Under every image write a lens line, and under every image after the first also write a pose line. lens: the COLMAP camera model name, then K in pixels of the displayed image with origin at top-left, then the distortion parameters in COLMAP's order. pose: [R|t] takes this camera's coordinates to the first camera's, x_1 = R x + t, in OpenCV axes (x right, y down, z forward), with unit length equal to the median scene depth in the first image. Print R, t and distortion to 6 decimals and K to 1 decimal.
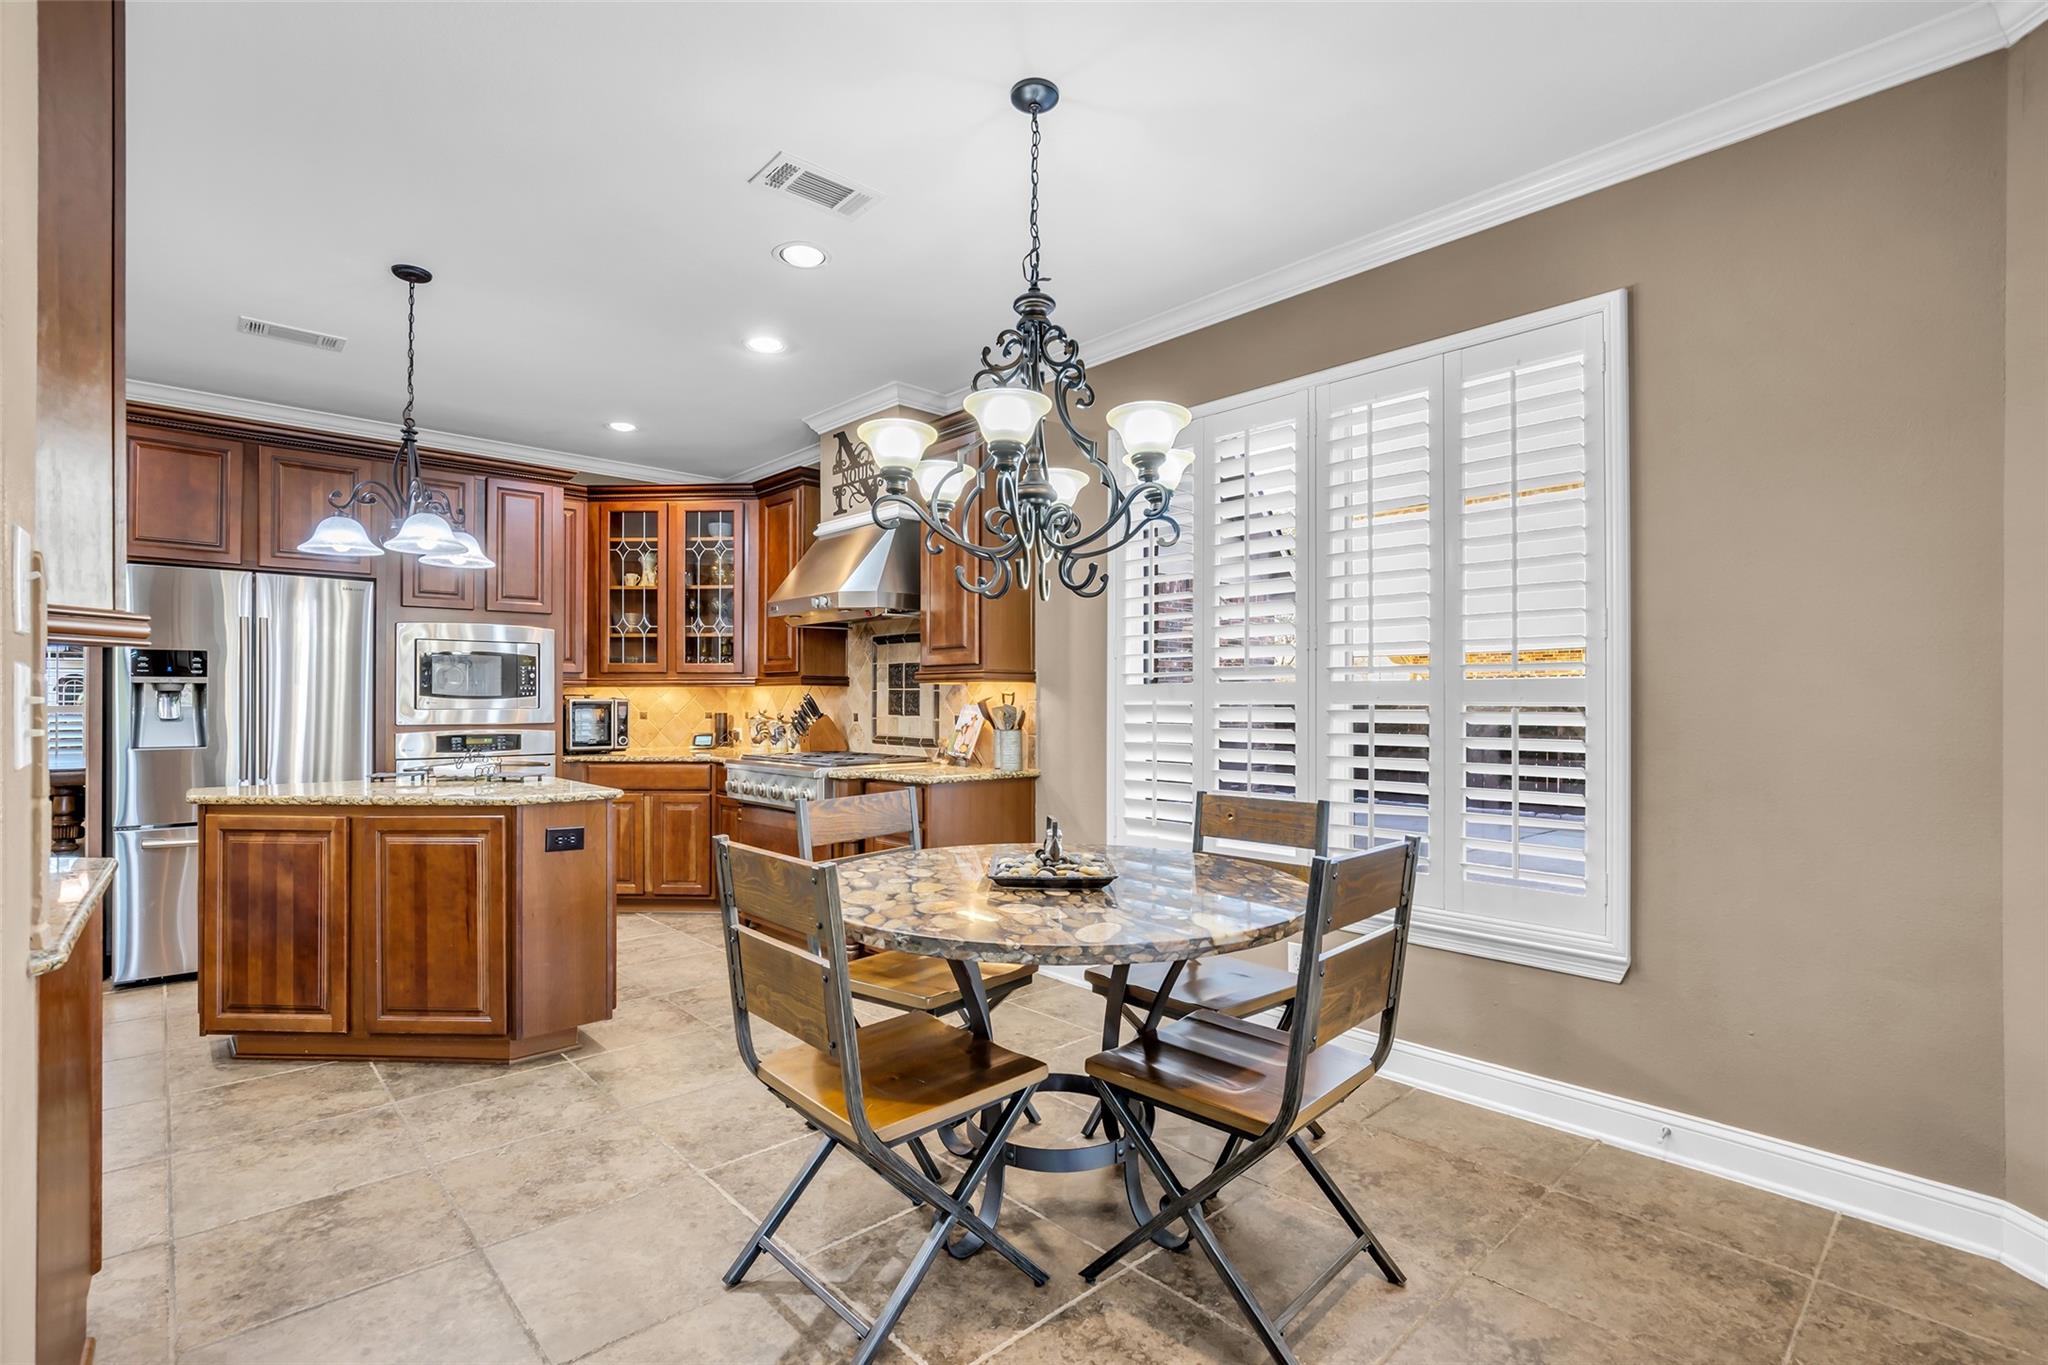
lens RADIAL K [[934.8, 0, 1021.9], [0, 934.8, 691.3], [0, 0, 1]] dist [-0.014667, 0.001821]
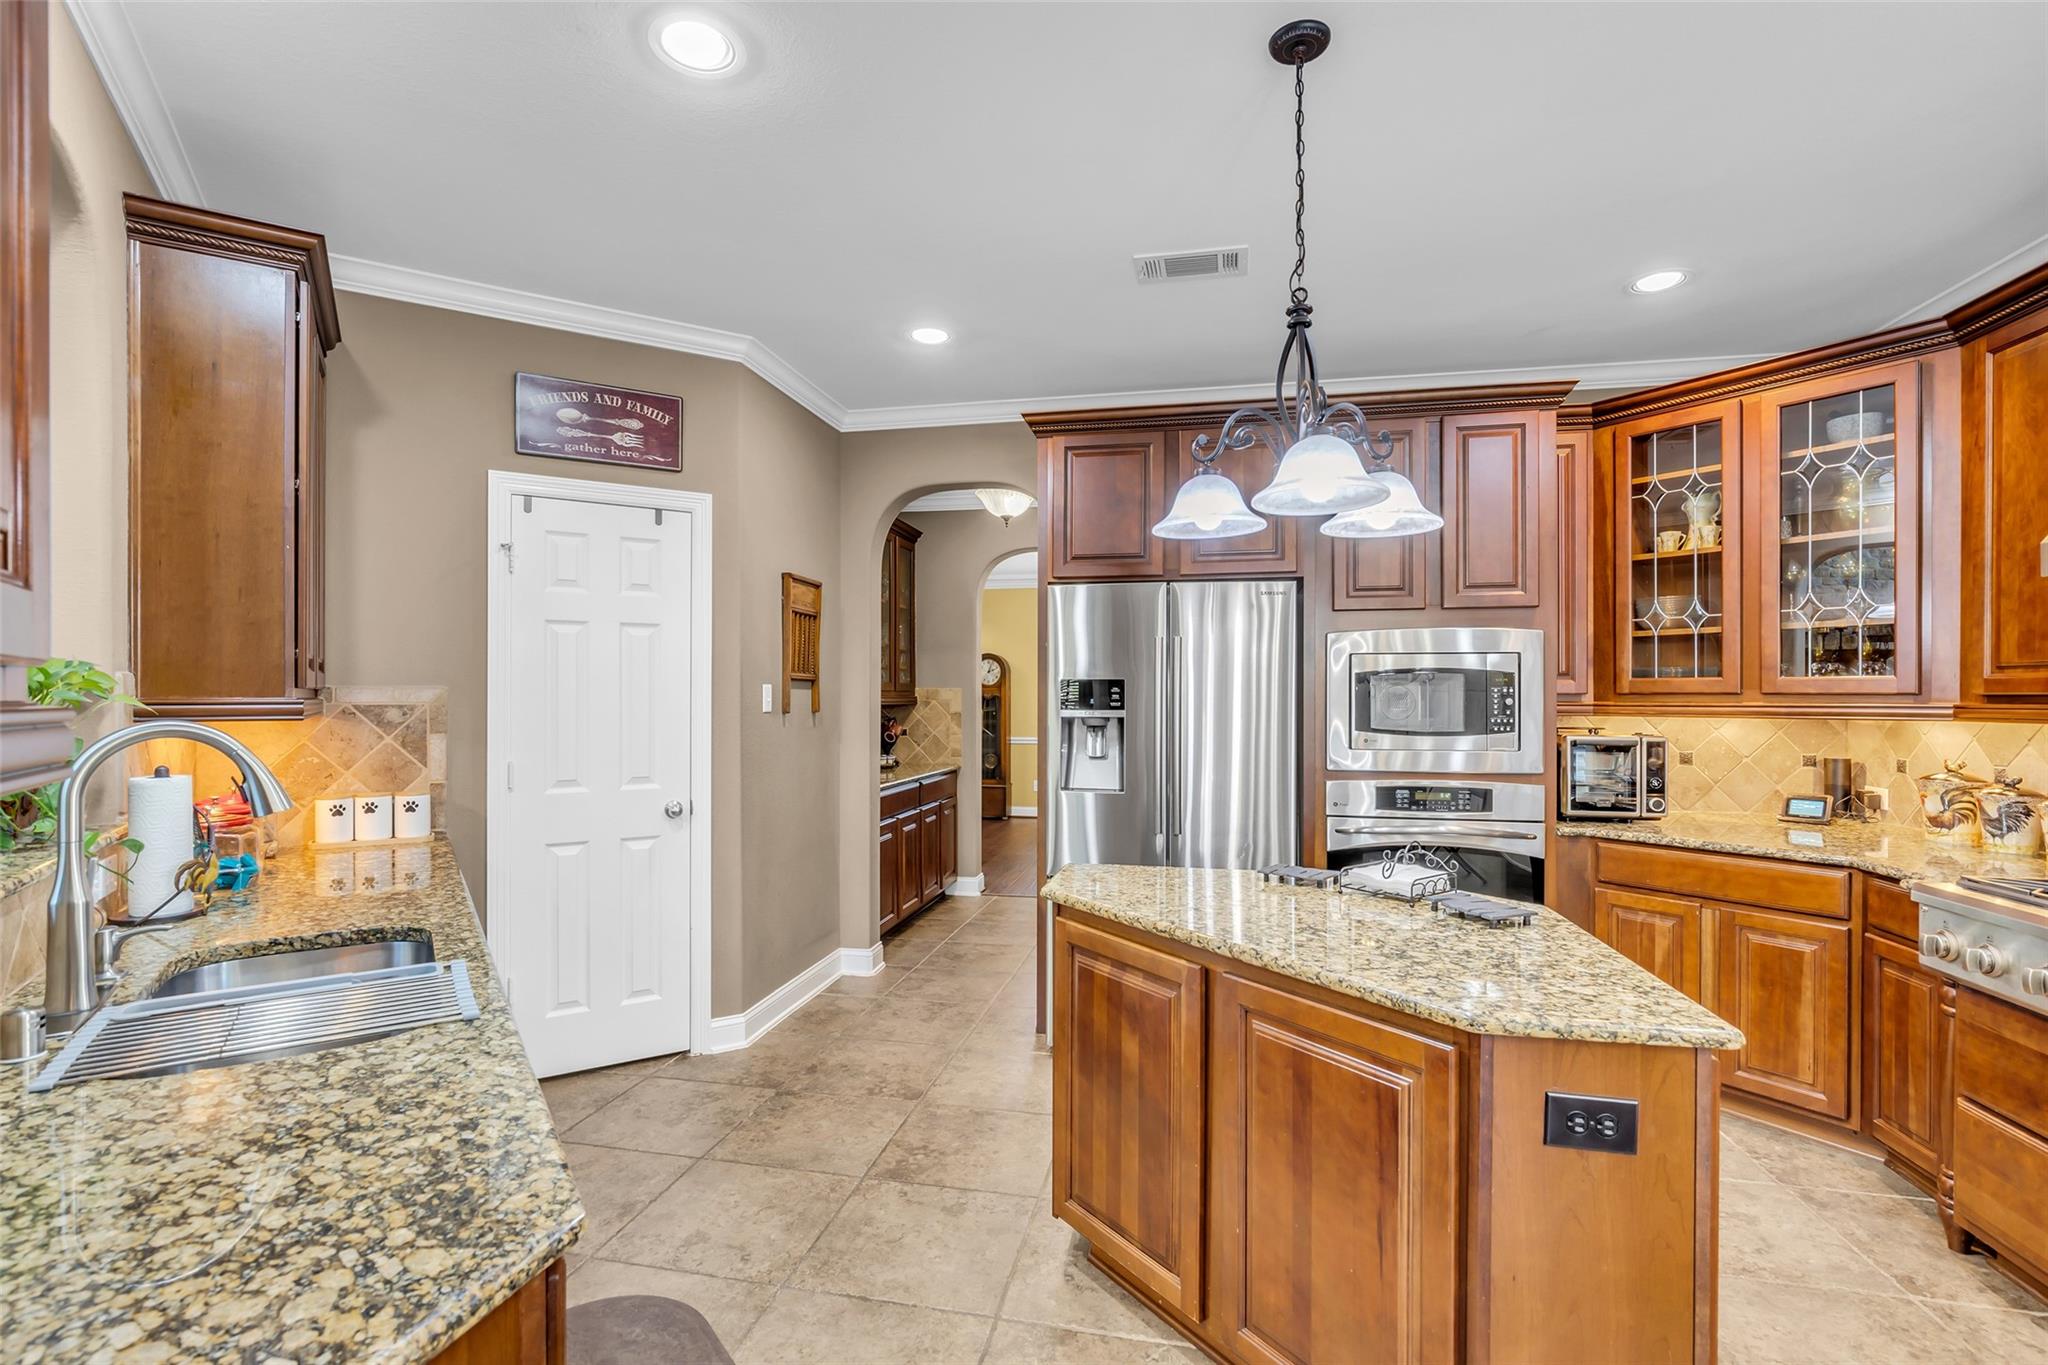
lens RADIAL K [[934.8, 0, 1021.0], [0, 934.8, 696.8], [0, 0, 1]] dist [-0.014667, 0.001821]
pose [[0.569797, 0.000298, -0.821785, -0.171777], [0.004705, 0.999982, 0.003625, -0.023329], [0.821772, -0.005932, 0.569786, 0.322505]]
